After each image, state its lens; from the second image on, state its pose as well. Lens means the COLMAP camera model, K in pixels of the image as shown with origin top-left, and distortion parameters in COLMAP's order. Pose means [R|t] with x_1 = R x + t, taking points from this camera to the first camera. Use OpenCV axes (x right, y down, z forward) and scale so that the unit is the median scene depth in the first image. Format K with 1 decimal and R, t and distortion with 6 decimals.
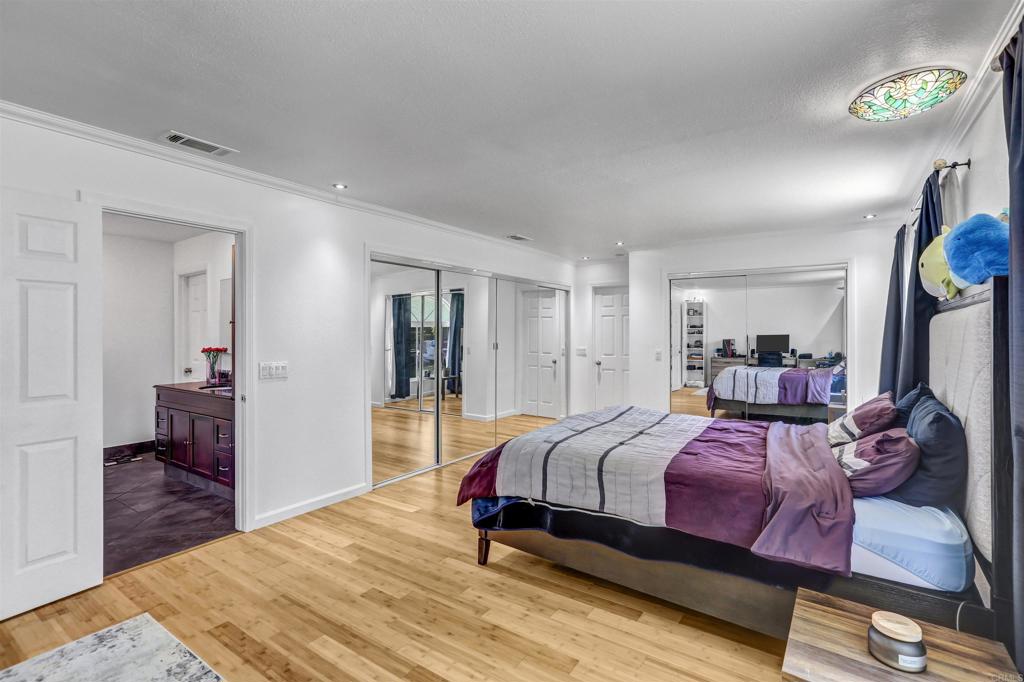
lens RADIAL K [[479.2, 0, 512.2], [0, 479.2, 338.4], [0, 0, 1]] dist [-0.024532, 0.010384]
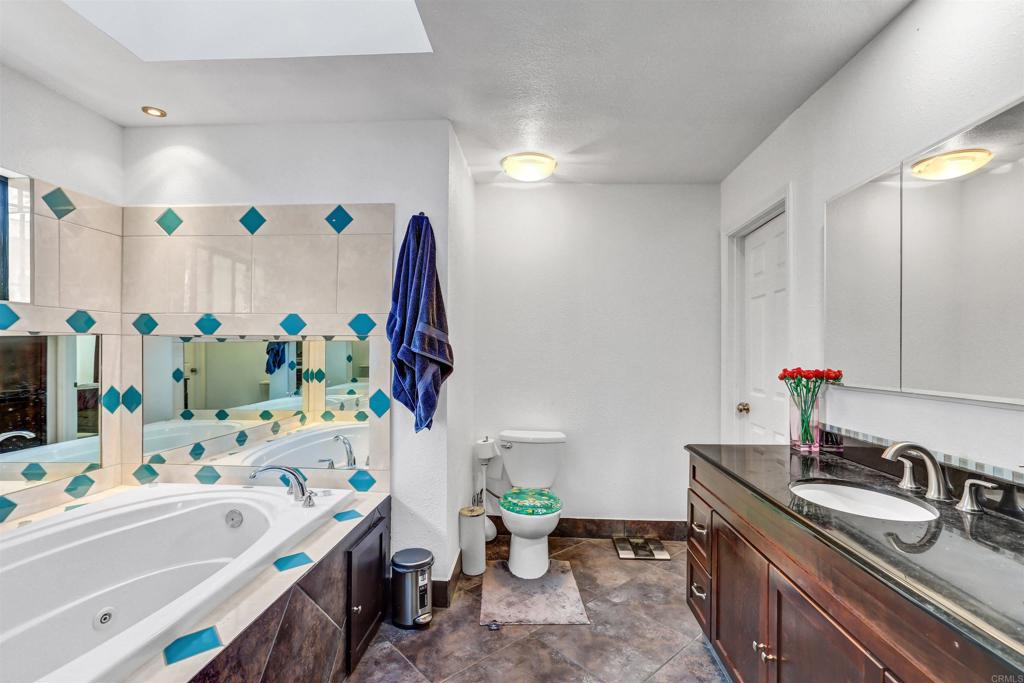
lens RADIAL K [[479.2, 0, 513.5], [0, 479.2, 347.8], [0, 0, 1]] dist [-0.024532, 0.010384]
pose [[0.531914, 0.001627, -0.846797, -0.395588], [-0.011281, 0.999923, -0.005165, 0.005106], [0.846723, 0.012301, 0.531891, 0.534046]]
